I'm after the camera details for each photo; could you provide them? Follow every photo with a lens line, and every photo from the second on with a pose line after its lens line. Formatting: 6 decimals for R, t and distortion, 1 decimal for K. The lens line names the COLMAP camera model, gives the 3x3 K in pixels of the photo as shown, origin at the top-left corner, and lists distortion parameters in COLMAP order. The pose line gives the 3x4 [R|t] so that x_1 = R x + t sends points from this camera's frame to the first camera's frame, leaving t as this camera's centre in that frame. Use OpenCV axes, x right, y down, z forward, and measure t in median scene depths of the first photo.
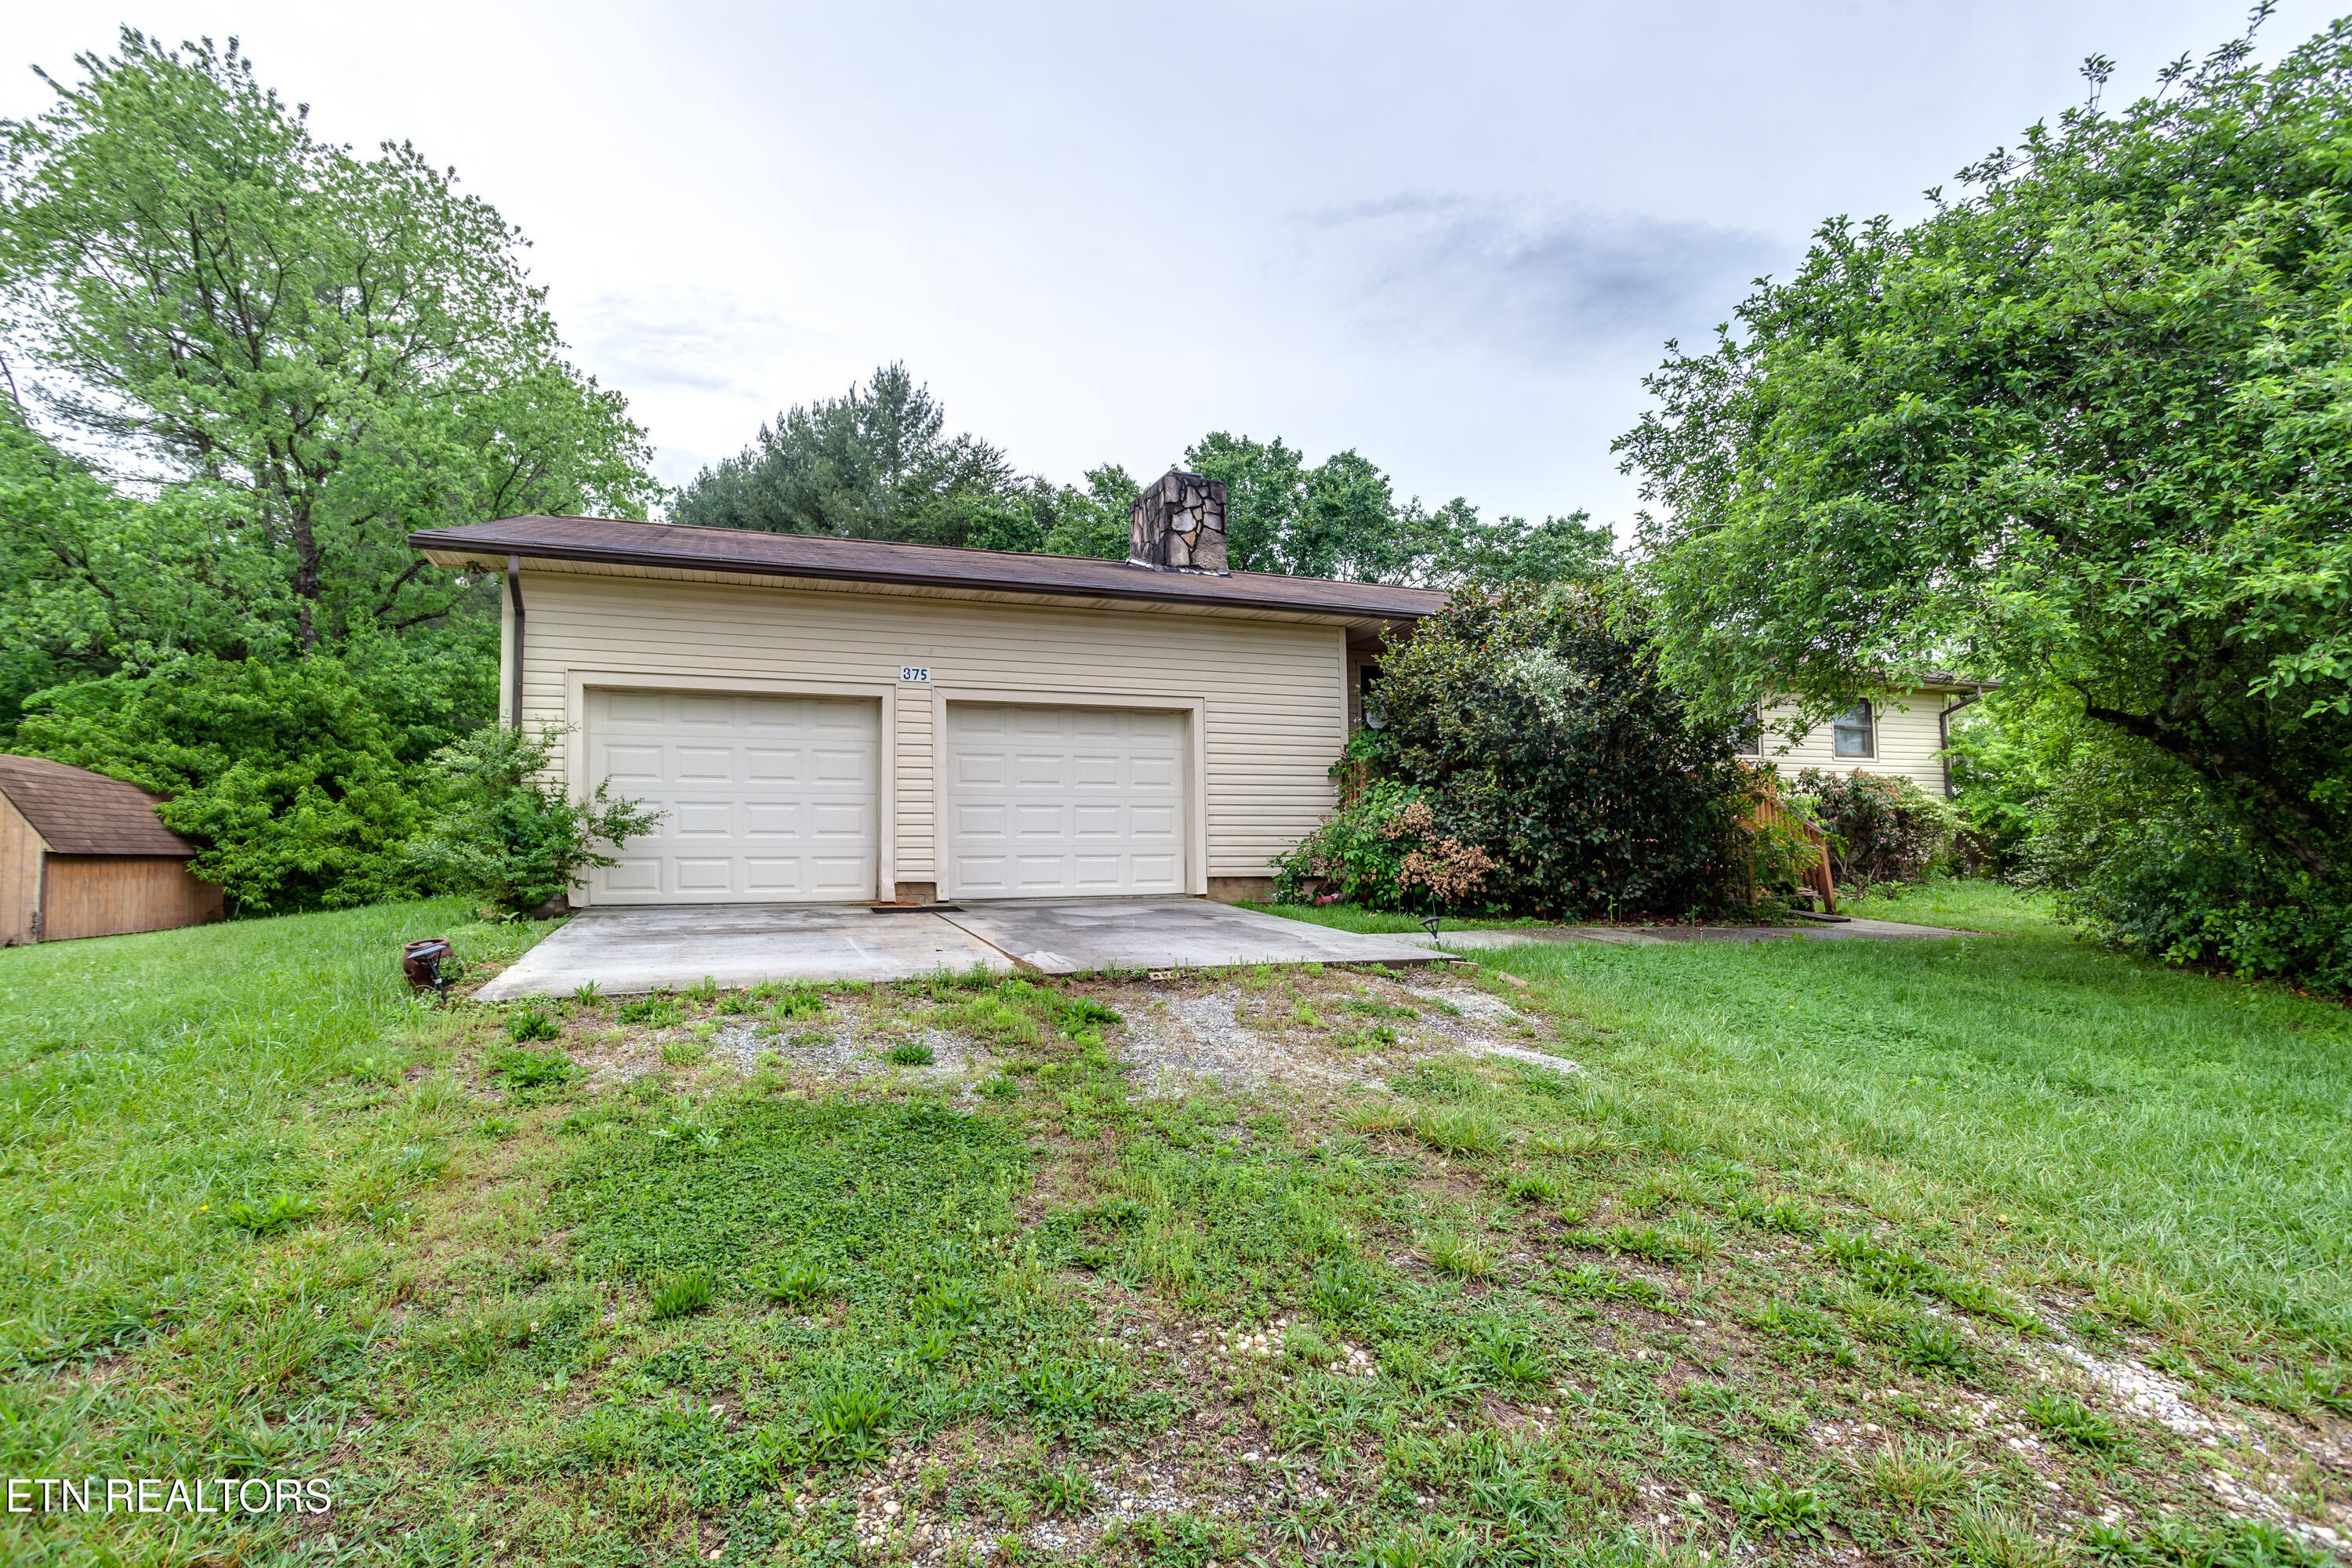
lens RADIAL K [[1166.7, 0, 1201.6], [0, 1166.7, 771.8], [0, 0, 1]] dist [-0.044579, 0.025462]
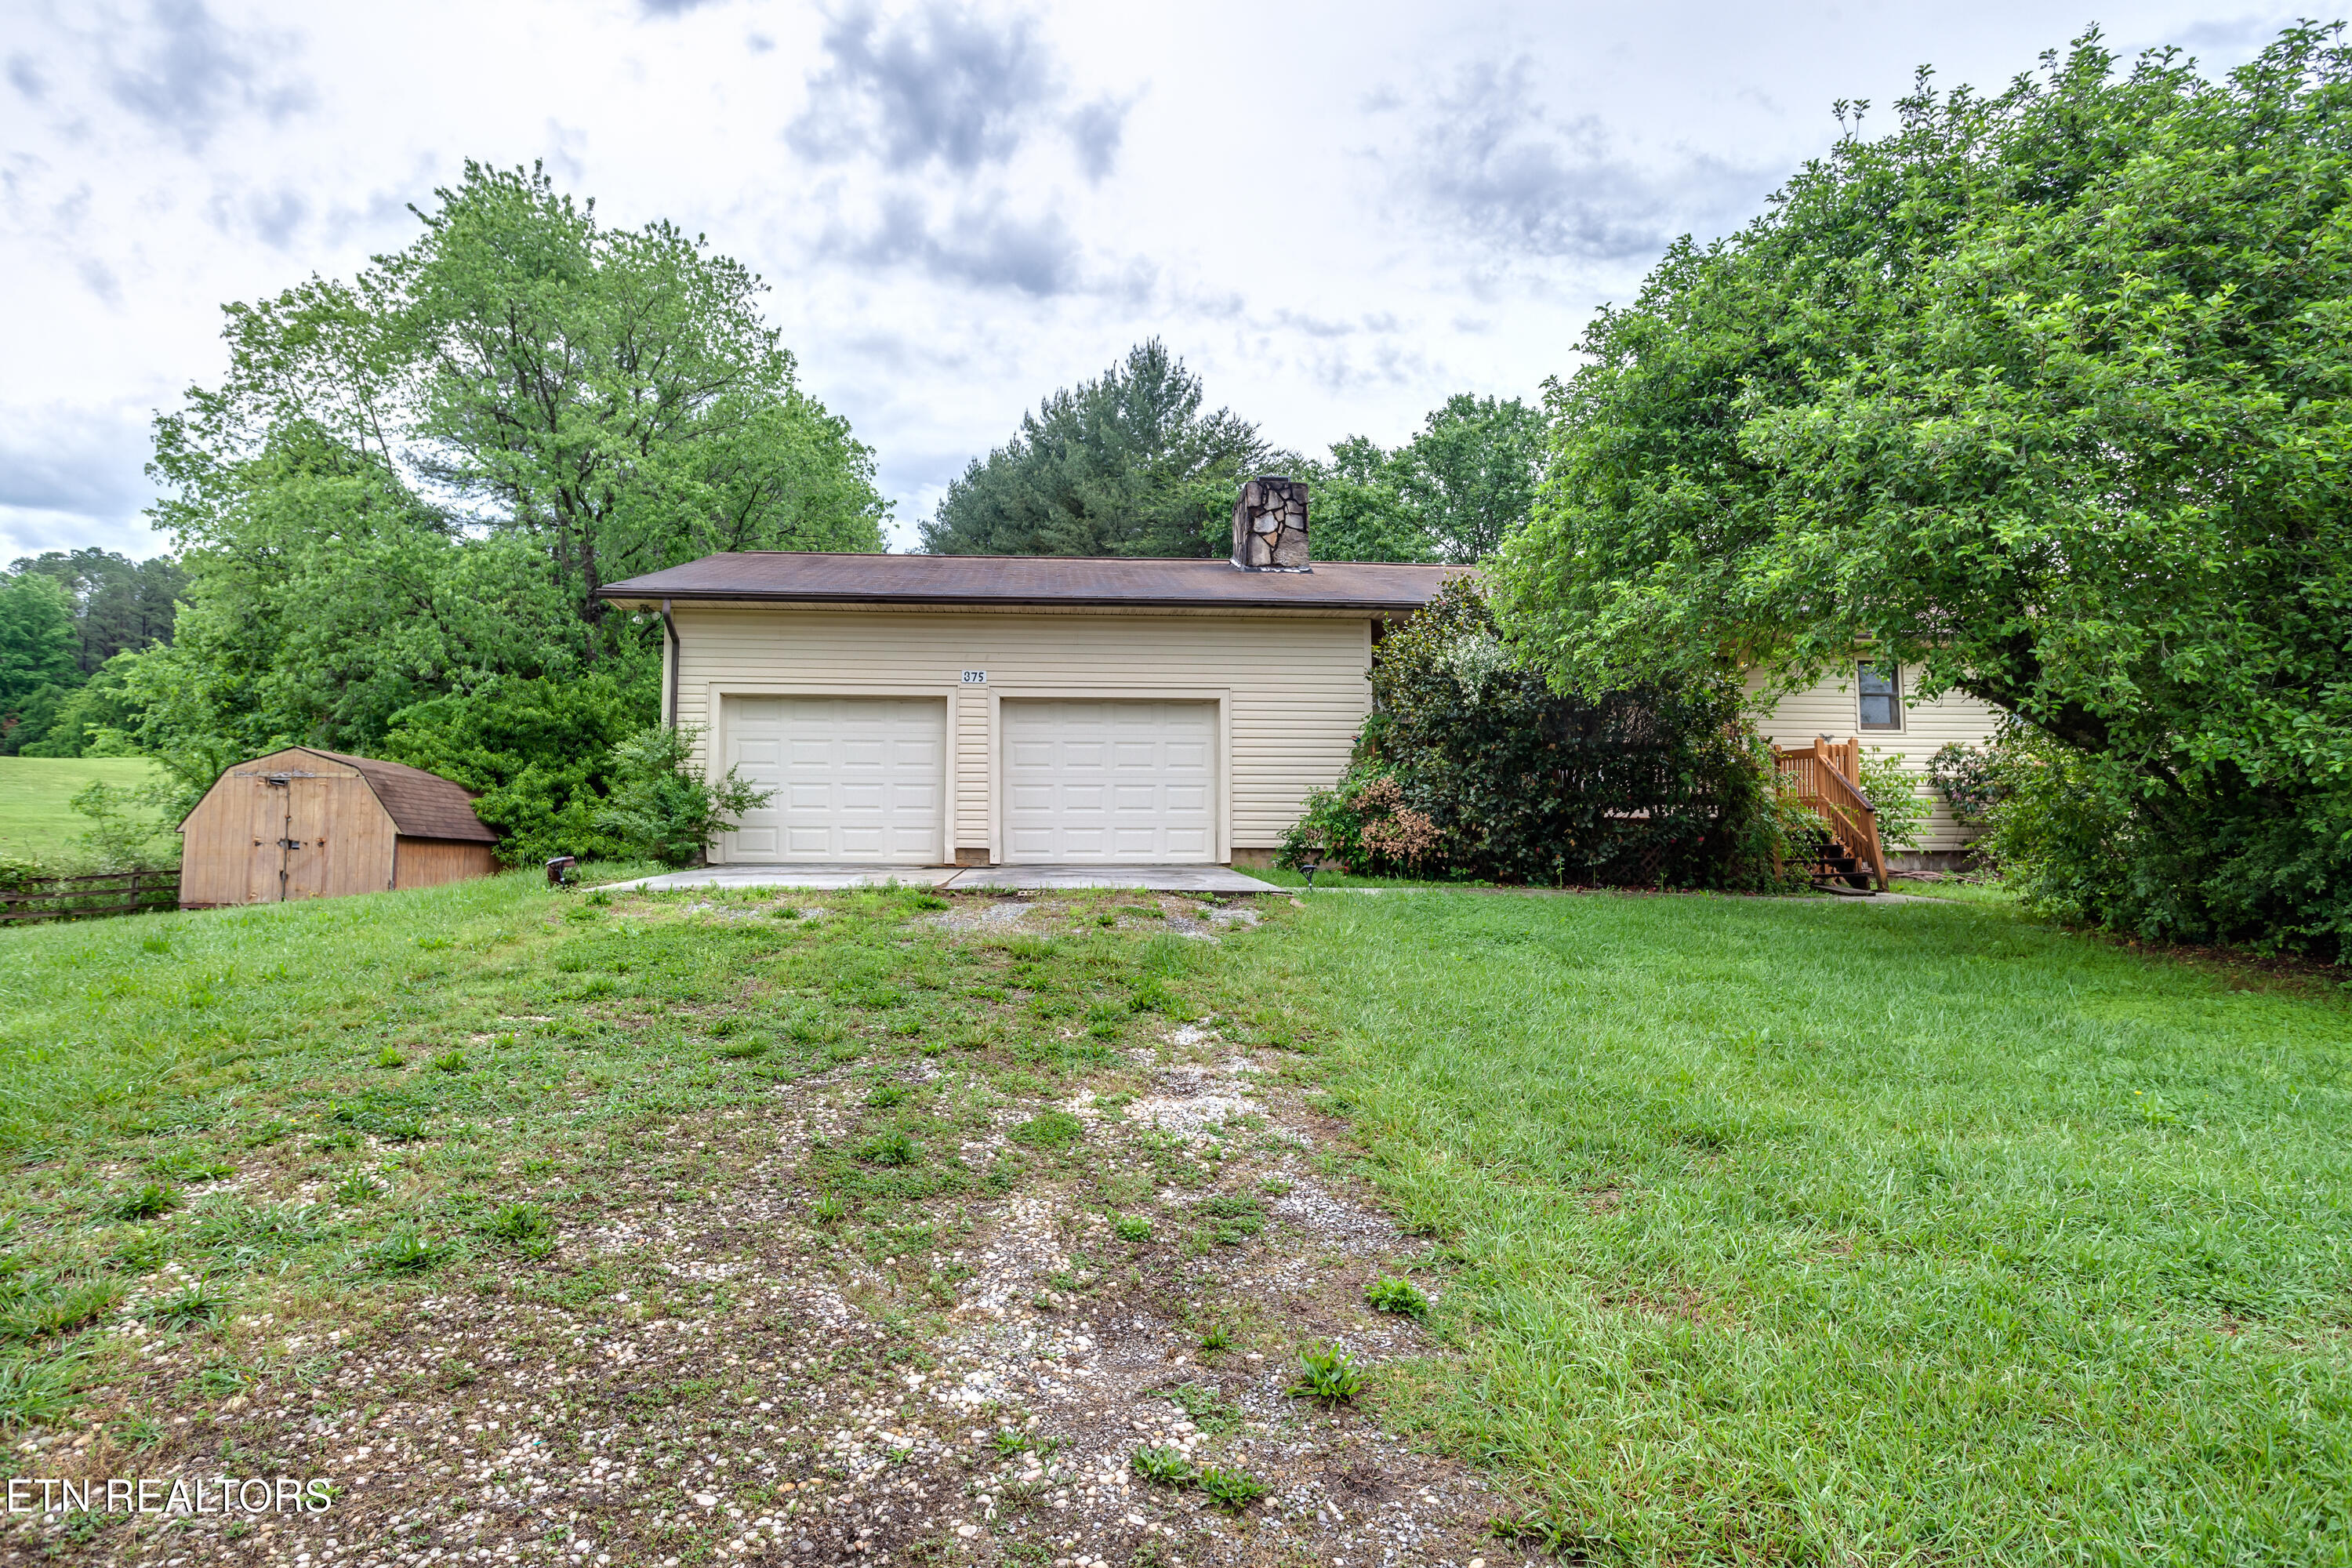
lens RADIAL K [[1511.1, 0, 1294.5], [0, 1511.1, 725.2], [0, 0, 1]] dist [-0.040849, 0.018740]
pose [[0.964183, -0.023867, -0.264161, 0.360845], [0.013941, 0.999127, -0.039388, 0.024315], [0.264870, 0.034294, 0.963674, -0.312577]]
